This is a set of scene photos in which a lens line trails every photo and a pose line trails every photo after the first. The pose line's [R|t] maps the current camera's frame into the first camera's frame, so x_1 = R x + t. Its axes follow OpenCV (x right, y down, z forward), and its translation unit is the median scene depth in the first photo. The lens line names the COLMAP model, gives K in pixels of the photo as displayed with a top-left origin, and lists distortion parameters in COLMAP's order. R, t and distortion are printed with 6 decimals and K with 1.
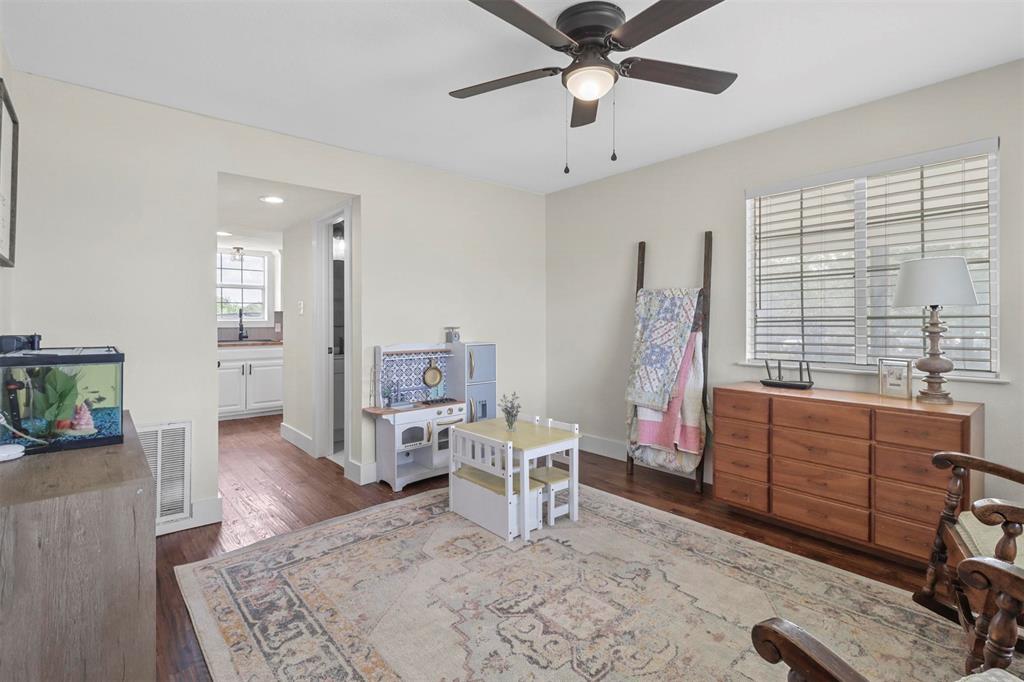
lens RADIAL K [[480.5, 0, 505.7], [0, 480.5, 324.4], [0, 0, 1]] dist [0.000425, 0.000267]
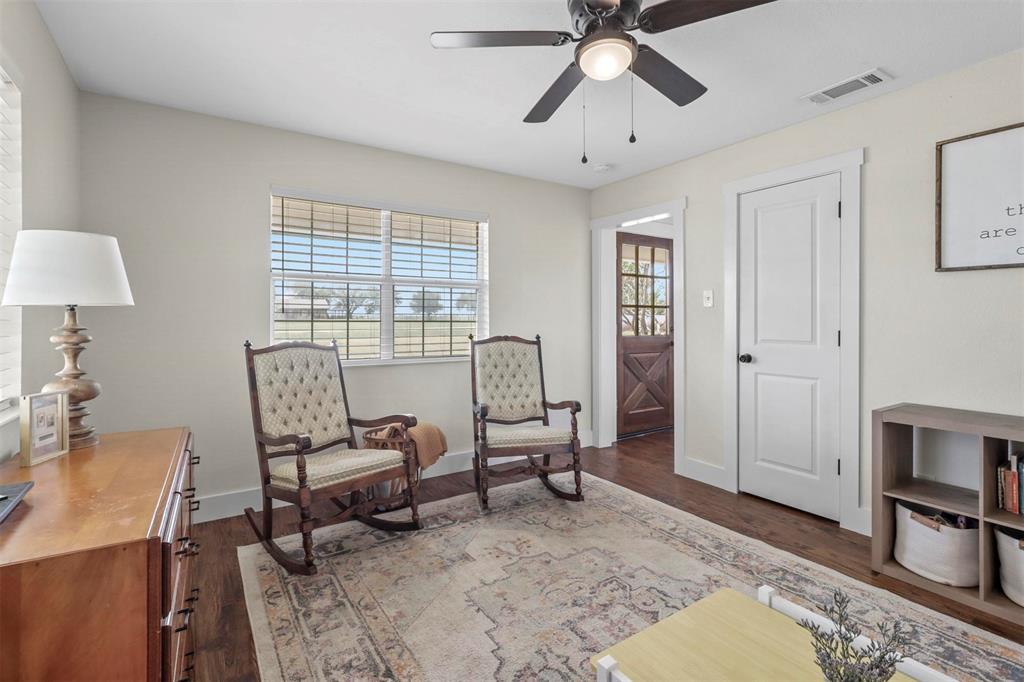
lens RADIAL K [[470.9, 0, 500.3], [0, 470.9, 320.3], [0, 0, 1]] dist [0.001729, 0.000216]
pose [[-0.989219, 0.005612, 0.146338, 0.227011], [0.006490, 0.999964, 0.005527, -0.017459], [-0.146302, 0.006418, -0.989219, 1.772261]]
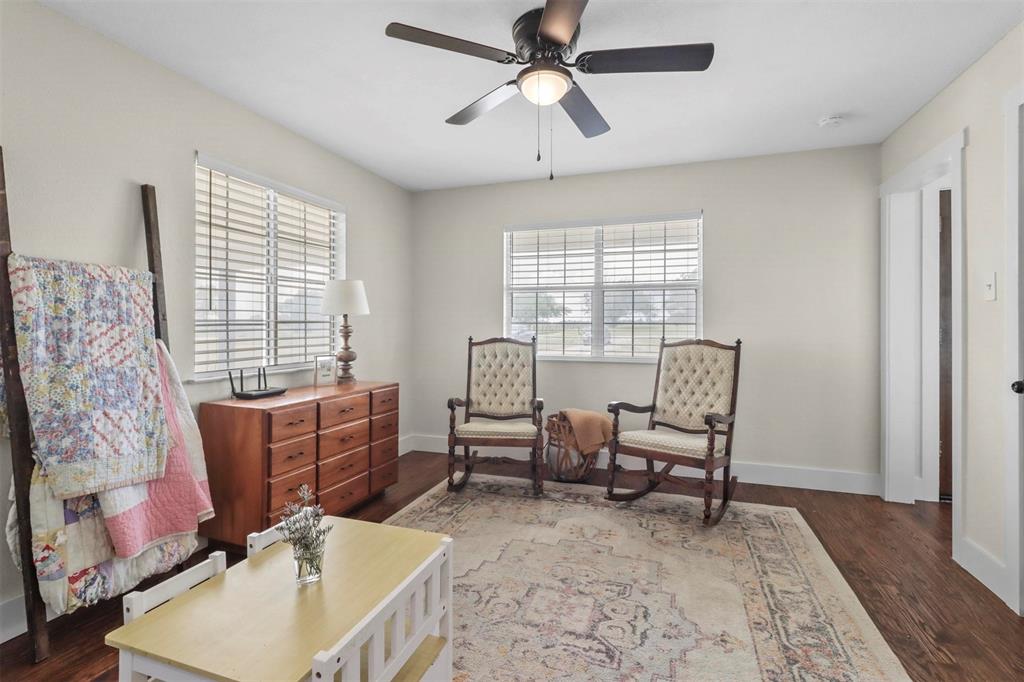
lens RADIAL K [[480.5, 0, 505.7], [0, 480.5, 324.4], [0, 0, 1]] dist [0.000425, 0.000267]
pose [[-0.497591, 0.003488, 0.867405, -0.613866], [0.005523, 0.999984, -0.000853, -0.004578], [-0.867394, 0.004366, -0.497603, 1.459269]]
